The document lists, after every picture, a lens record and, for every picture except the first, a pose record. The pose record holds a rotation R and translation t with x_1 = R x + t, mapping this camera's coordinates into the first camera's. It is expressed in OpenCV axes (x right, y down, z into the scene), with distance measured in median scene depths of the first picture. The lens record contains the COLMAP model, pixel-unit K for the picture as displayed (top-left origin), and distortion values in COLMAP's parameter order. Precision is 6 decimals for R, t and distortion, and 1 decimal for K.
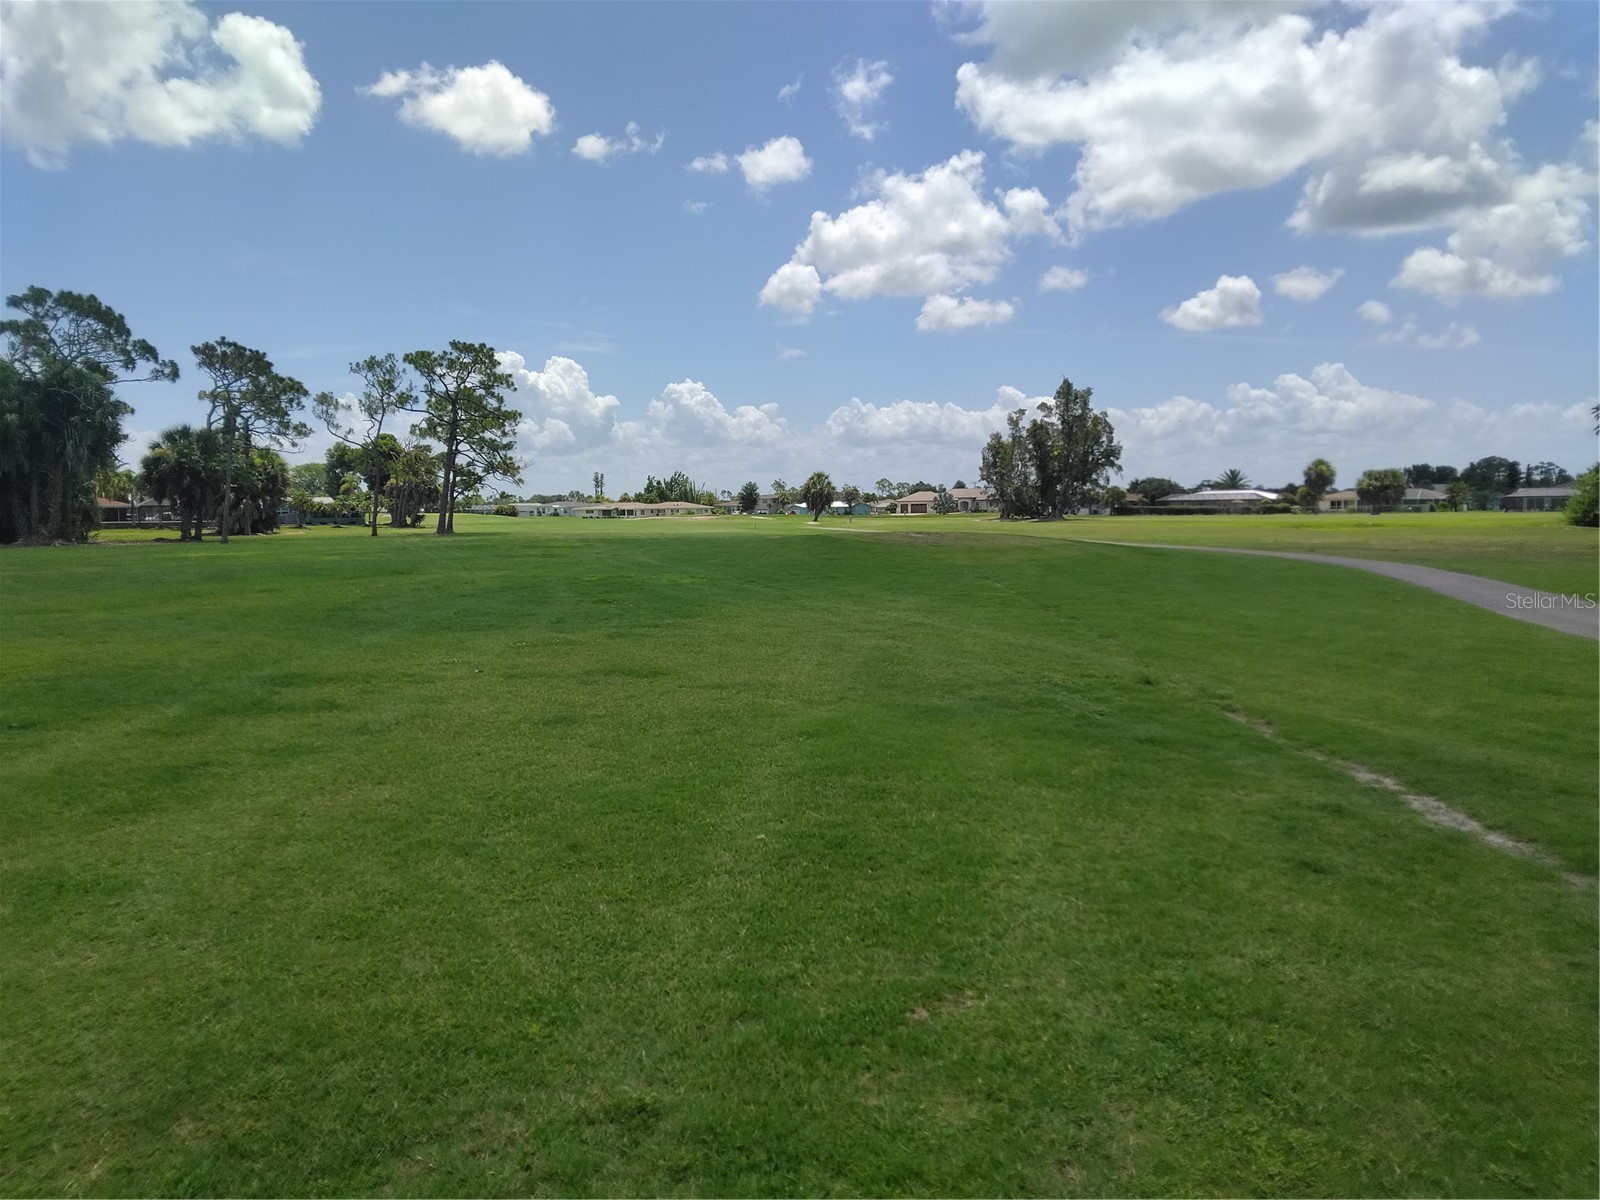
lens RADIAL K [[1232.5, 0, 800.0], [0, 1232.5, 600.0], [0, 0, 1]] dist [-0.002136, -0.001627]
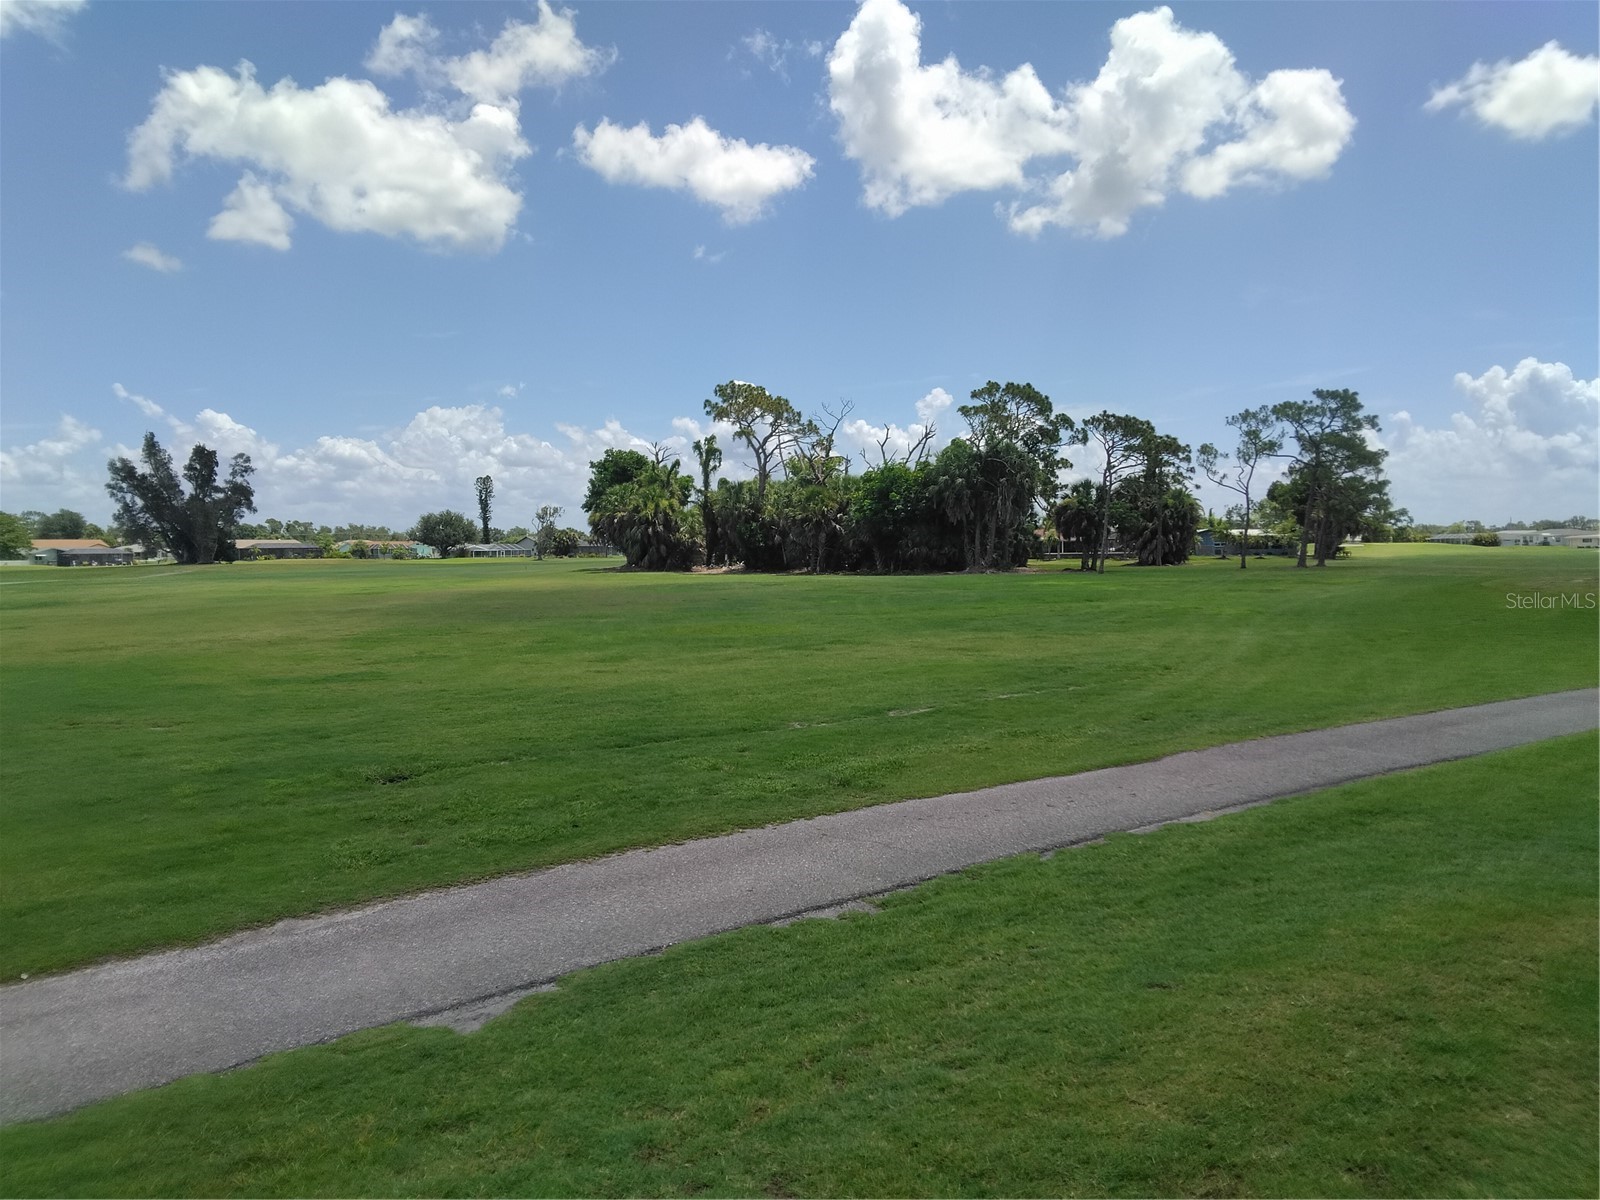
lens RADIAL K [[1232.5, 0, 800.0], [0, 1232.5, 600.0], [0, 0, 1]] dist [-0.002136, -0.001627]
pose [[0.691100, 0.031123, -0.722089, 0.191774], [-0.045795, 0.998951, -0.000773, -0.003271], [0.721307, 0.033602, 0.691800, -0.073013]]
